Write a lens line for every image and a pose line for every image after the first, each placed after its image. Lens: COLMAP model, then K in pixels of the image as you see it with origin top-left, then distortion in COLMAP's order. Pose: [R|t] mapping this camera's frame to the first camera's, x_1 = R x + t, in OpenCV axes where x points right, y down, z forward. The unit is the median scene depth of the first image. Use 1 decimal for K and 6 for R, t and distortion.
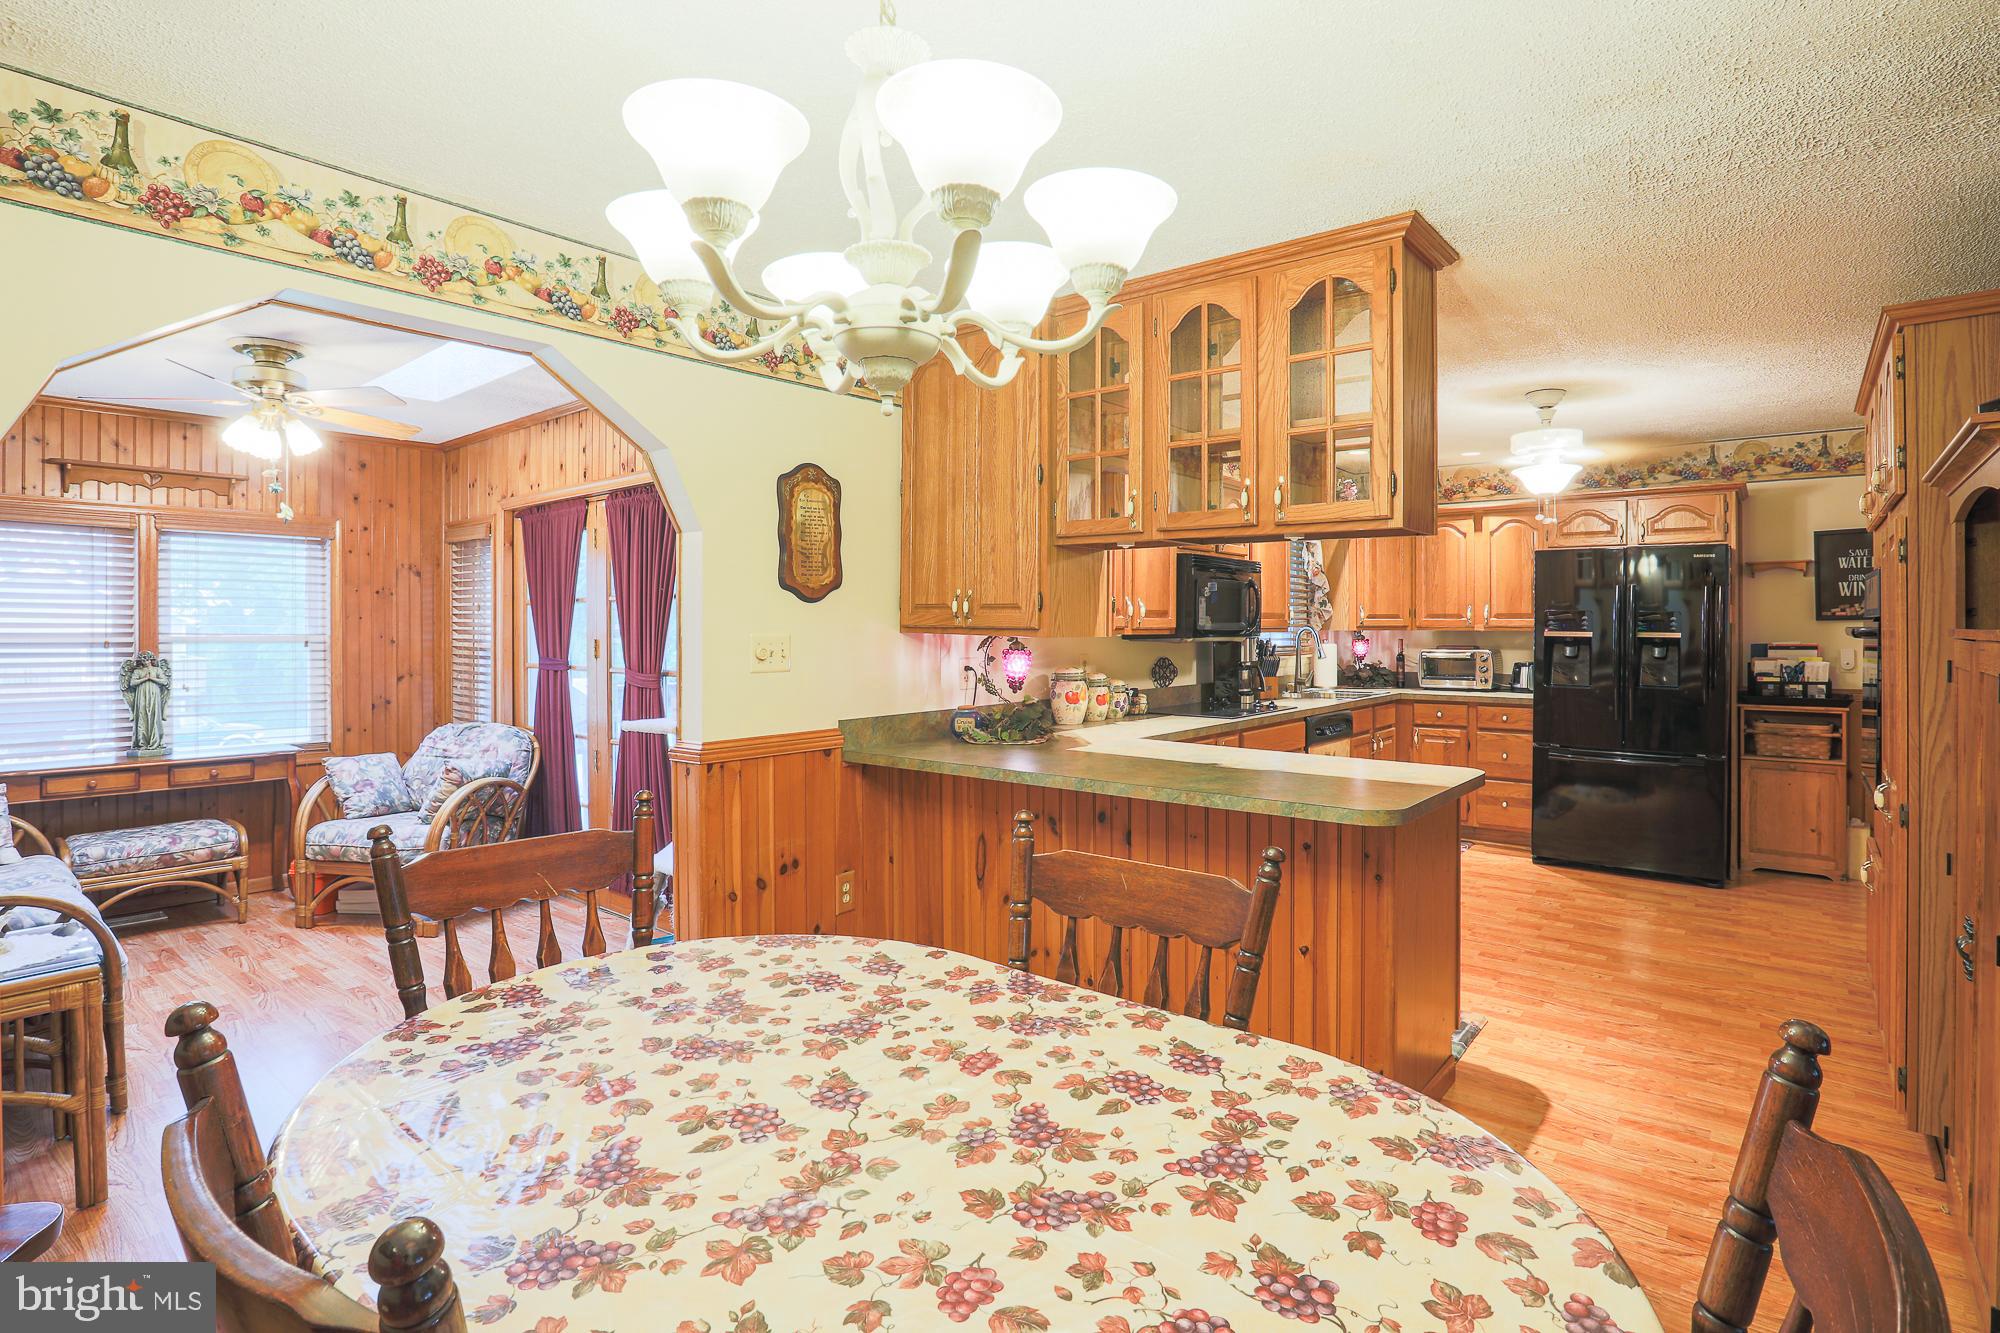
lens RADIAL K [[984.0, 0, 1012.0], [0, 984.0, 626.9], [0, 0, 1]] dist [-0.058612, 0.019911]
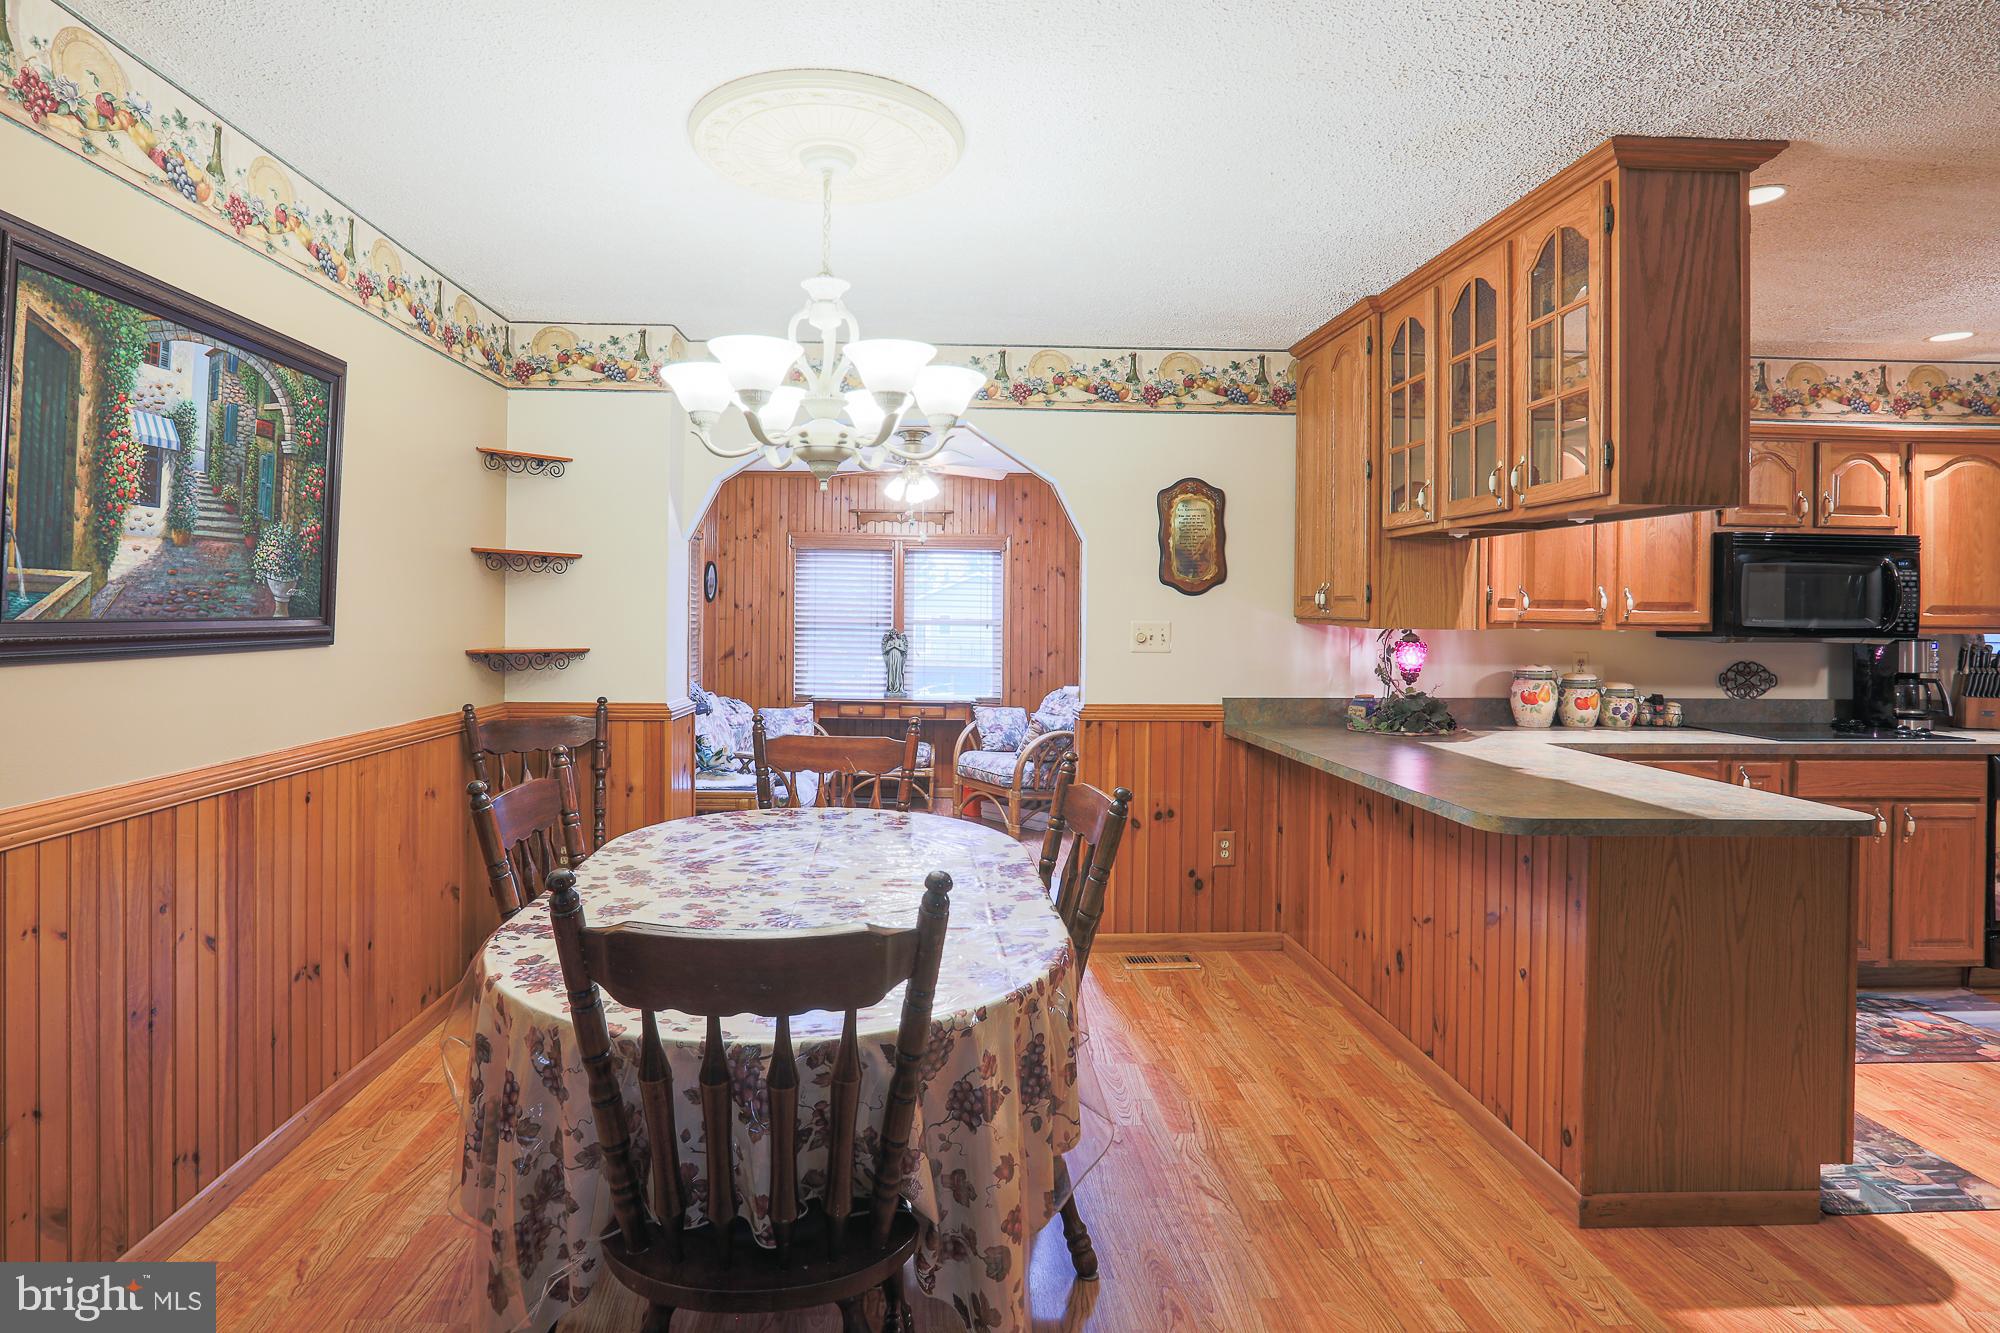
lens RADIAL K [[1006.6, 0, 935.2], [0, 1006.6, 626.1], [0, 0, 1]] dist [-0.070384, 0.027201]
pose [[0.647188, 0.016115, -0.762160, 0.391645], [-0.011230, 0.999870, 0.011605, 0.001119], [0.762248, 0.001049, 0.647285, -0.010946]]
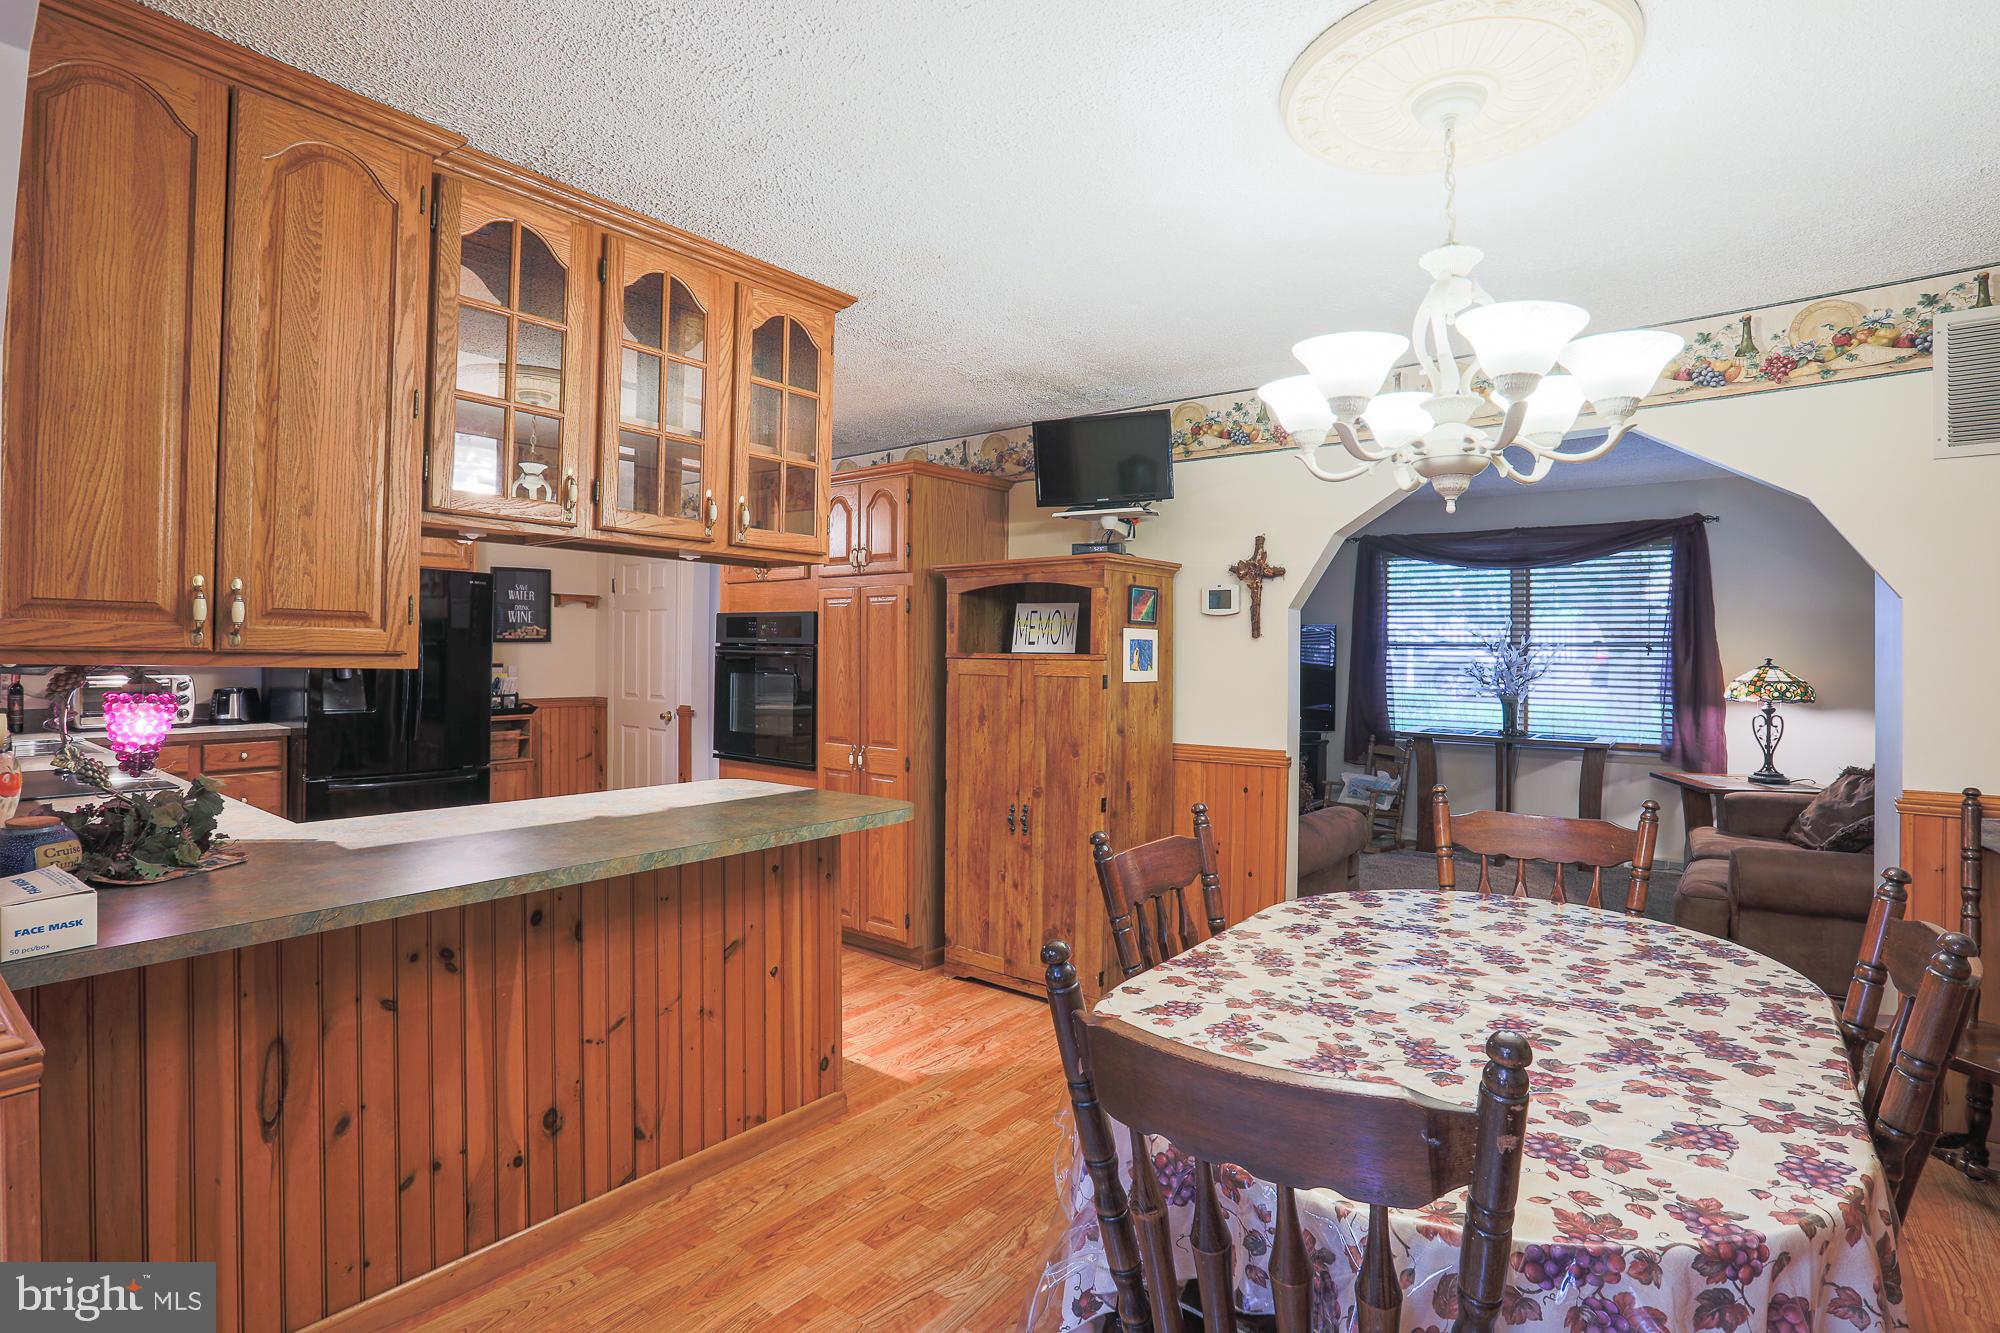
lens RADIAL K [[943.2, 0, 1027.7], [0, 943.2, 643.5], [0, 0, 1]] dist [-0.035548, -0.000134]
pose [[-0.028179, 0.008432, 0.999567, -0.421381], [-0.007662, 0.999933, -0.008651, -0.002230], [-0.999574, -0.007903, -0.028113, 0.467563]]
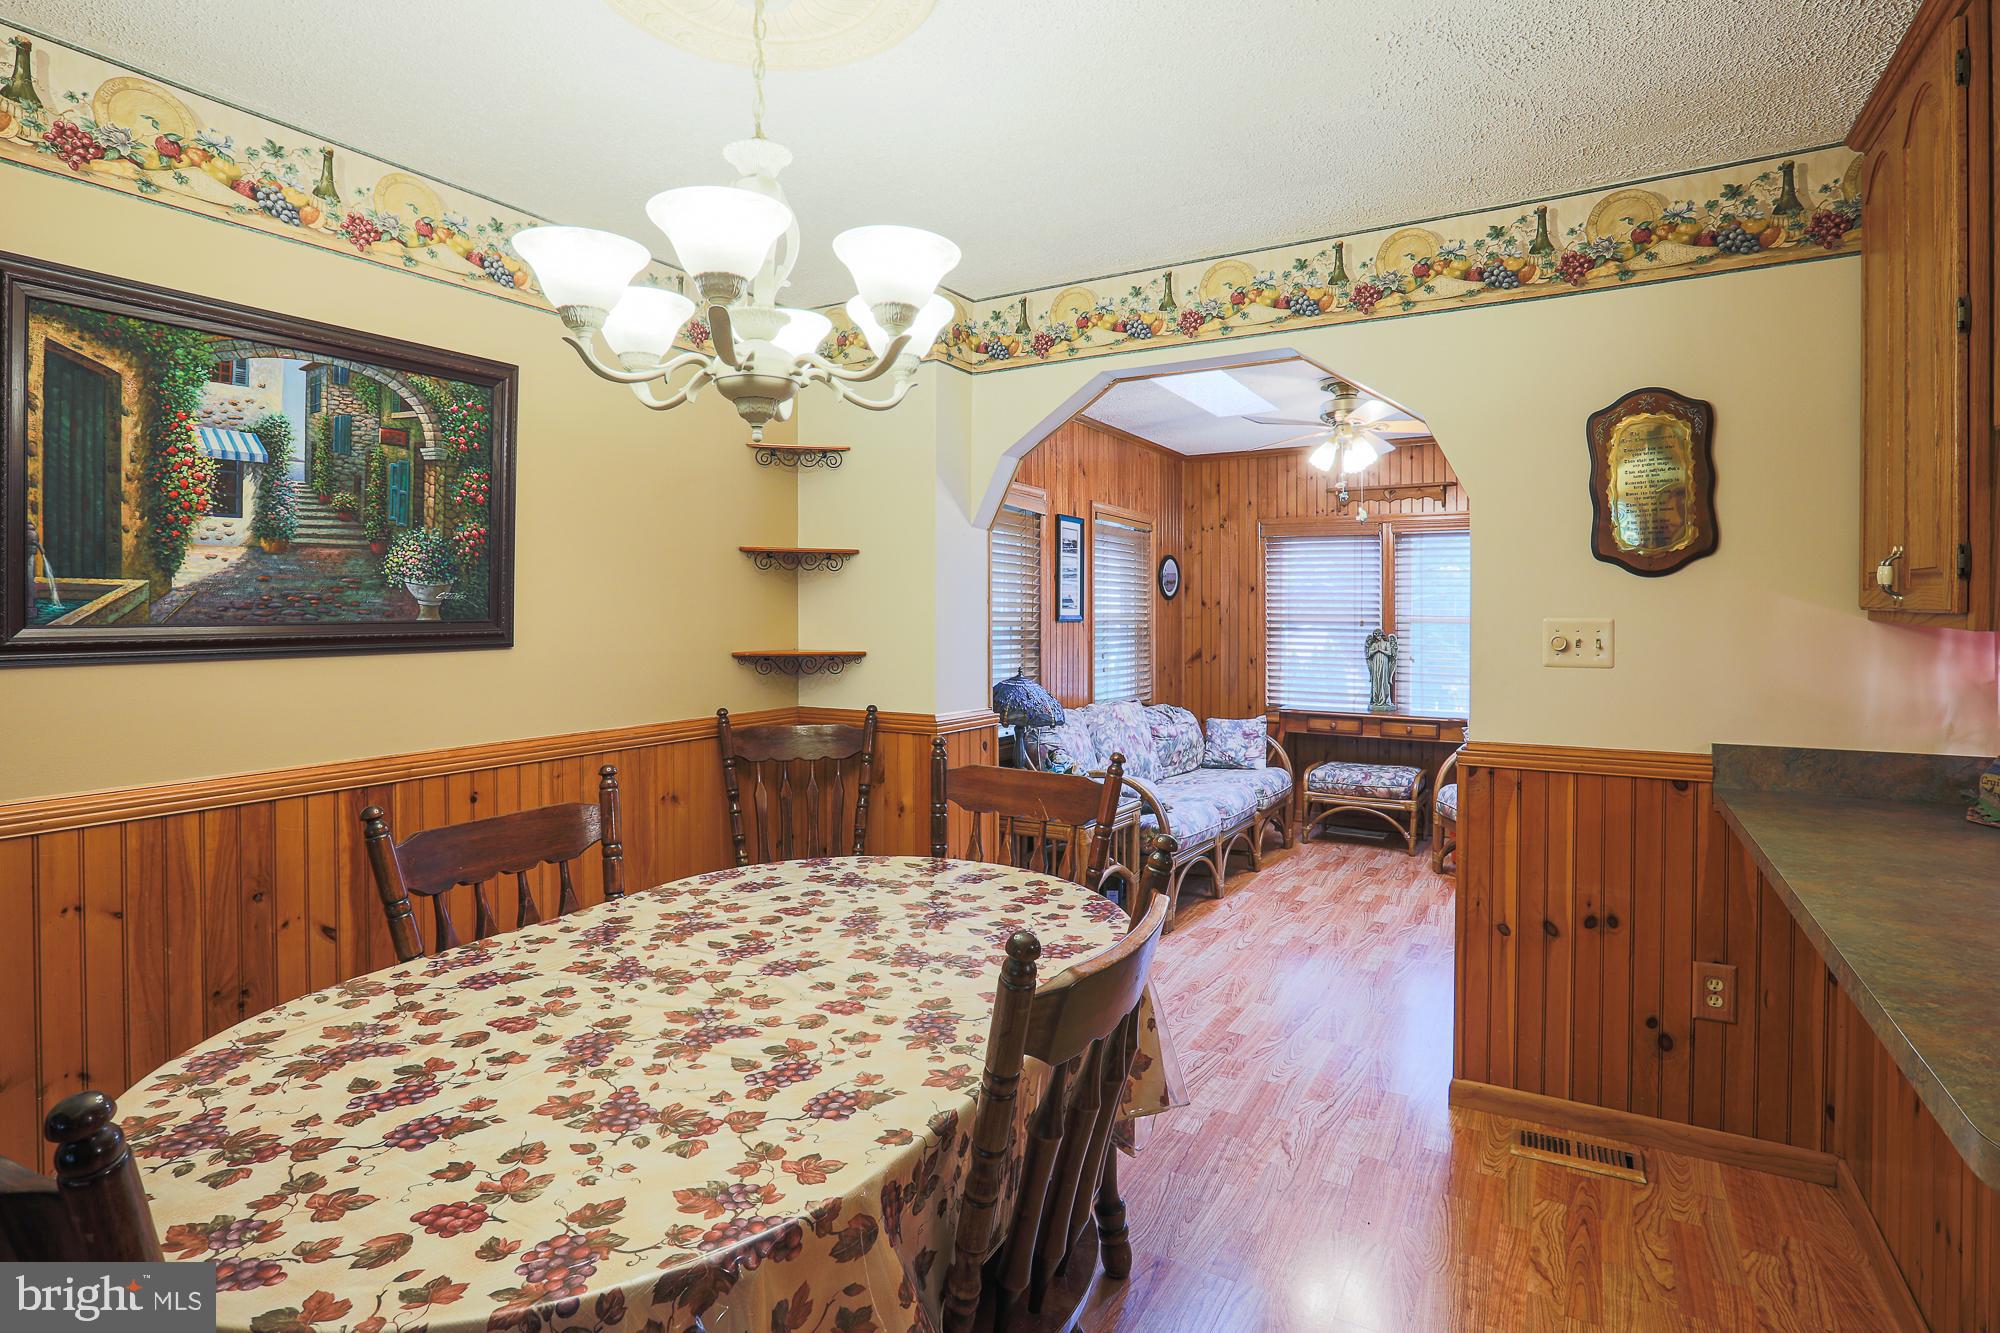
lens RADIAL K [[984.0, 0, 1012.0], [0, 984.0, 626.9], [0, 0, 1]] dist [-0.058612, 0.019911]
pose [[0.148212, 0.017003, -0.988809, 0.332459], [-0.000808, 0.999854, 0.017072, 0.000608], [0.988955, -0.001732, 0.148204, 0.319311]]
